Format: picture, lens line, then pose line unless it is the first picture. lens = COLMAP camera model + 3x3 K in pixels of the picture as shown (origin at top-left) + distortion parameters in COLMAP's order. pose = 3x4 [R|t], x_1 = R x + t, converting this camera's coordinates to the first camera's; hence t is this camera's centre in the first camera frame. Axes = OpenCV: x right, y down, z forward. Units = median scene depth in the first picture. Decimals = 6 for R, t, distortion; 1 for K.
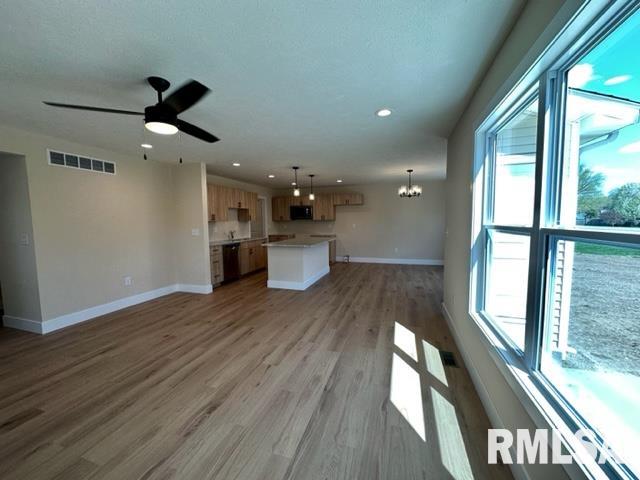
lens RADIAL K [[253.3, 0, 320.0], [0, 253.3, 240.0], [0, 0, 1]] dist [-0.003395, 0.000327]
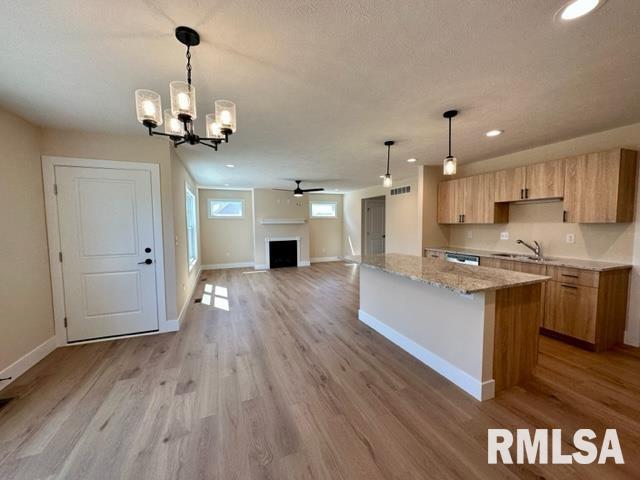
lens RADIAL K [[253.3, 0, 320.0], [0, 253.3, 240.0], [0, 0, 1]] dist [-0.003395, 0.000327]
pose [[-0.774709, 0.061965, -0.629275, 0.600445], [-0.027122, 0.991015, 0.130975, -0.157207], [0.631736, 0.118535, -0.766067, 1.848490]]
